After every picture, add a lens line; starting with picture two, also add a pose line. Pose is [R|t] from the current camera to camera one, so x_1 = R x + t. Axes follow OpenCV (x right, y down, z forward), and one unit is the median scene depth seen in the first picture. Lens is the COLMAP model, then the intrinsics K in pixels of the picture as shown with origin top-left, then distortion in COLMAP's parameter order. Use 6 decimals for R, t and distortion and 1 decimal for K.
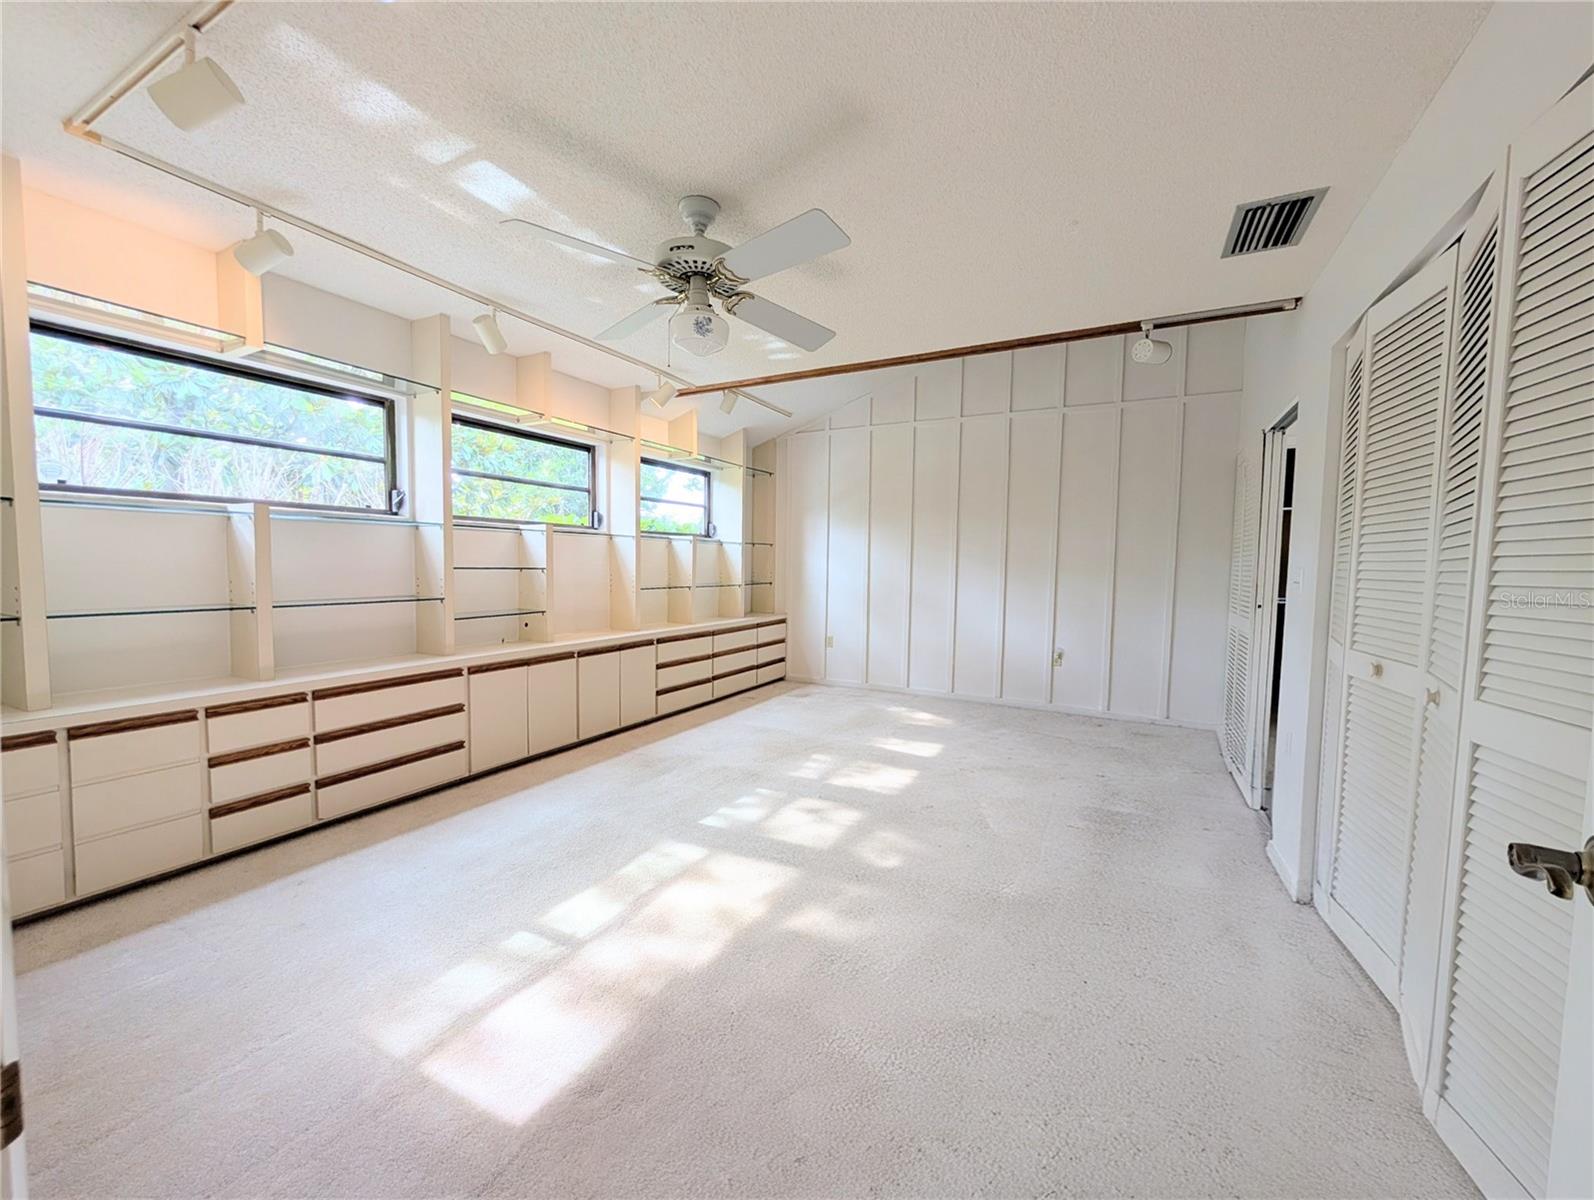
lens RADIAL K [[615.8, 0, 804.4], [0, 615.8, 600.1], [0, 0, 1]] dist [0.001665, 0.000351]
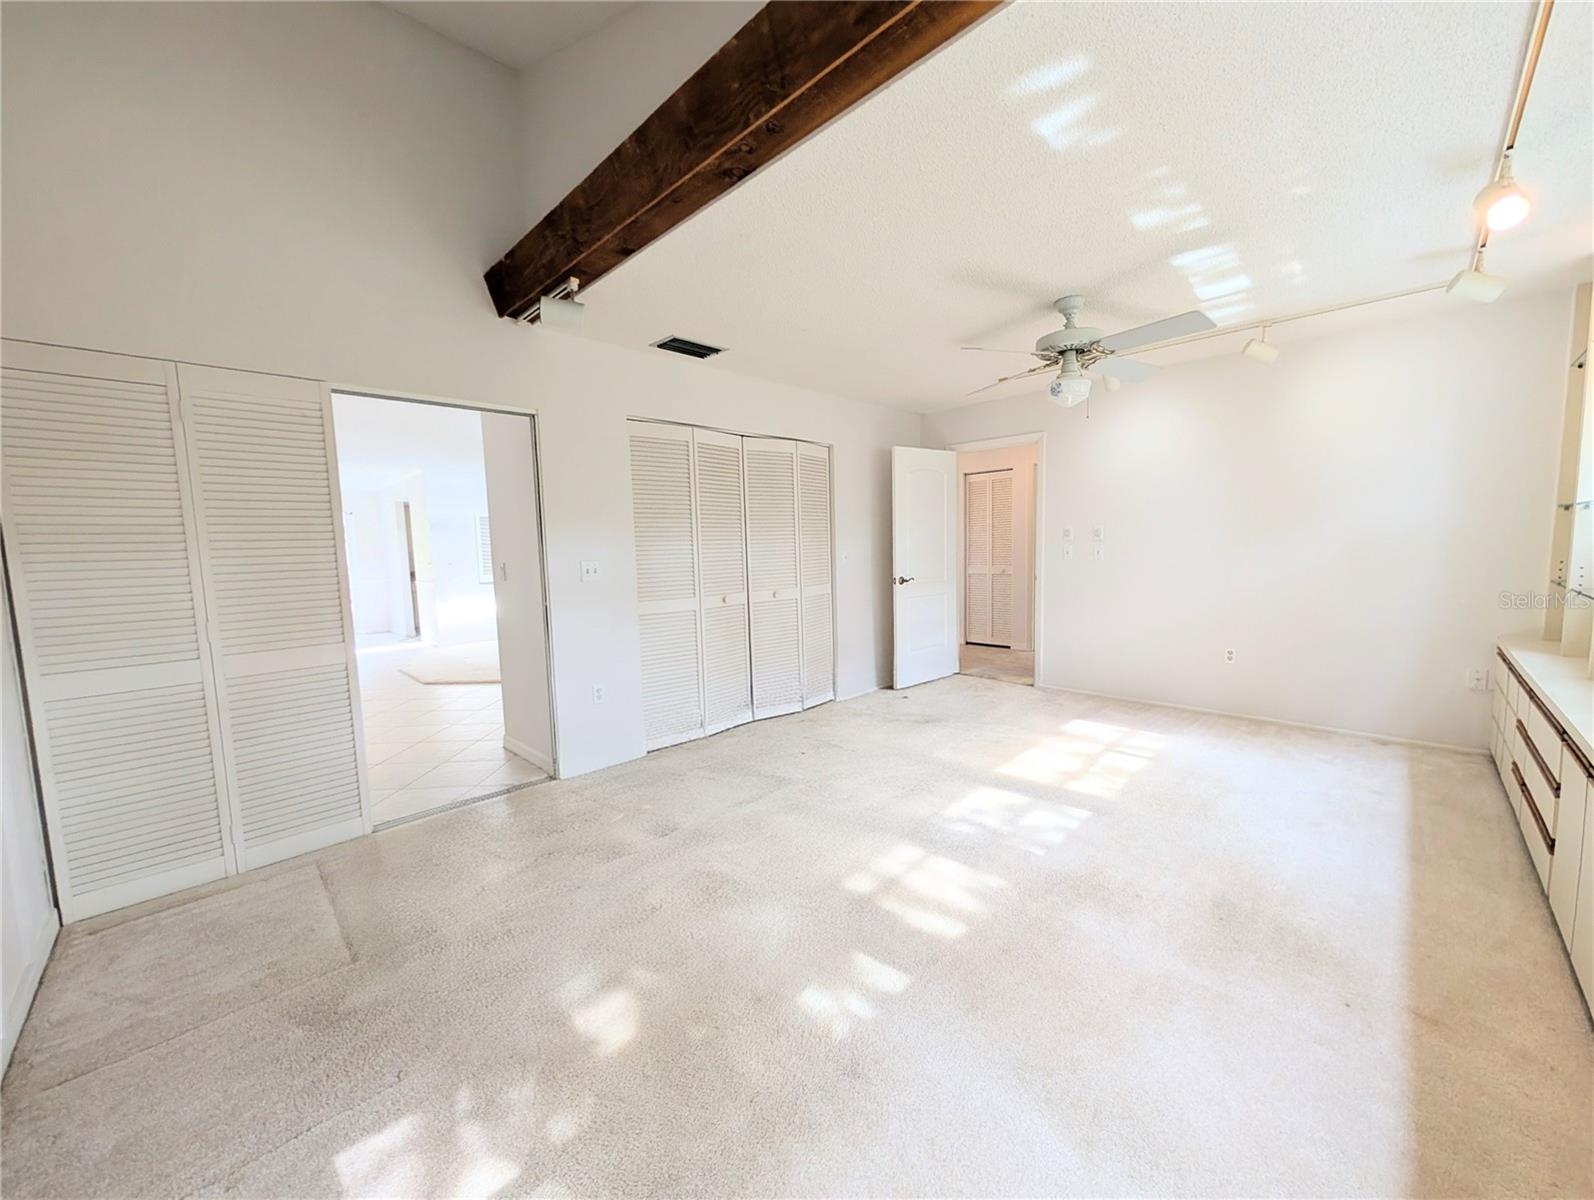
lens RADIAL K [[615.8, 0, 804.4], [0, 615.8, 600.1], [0, 0, 1]] dist [0.001665, 0.000351]
pose [[-0.955391, -0.015715, 0.294925, -0.010472], [0.033810, 0.986199, 0.162074, -0.161174], [-0.293401, 0.164815, -0.941675, 1.956547]]
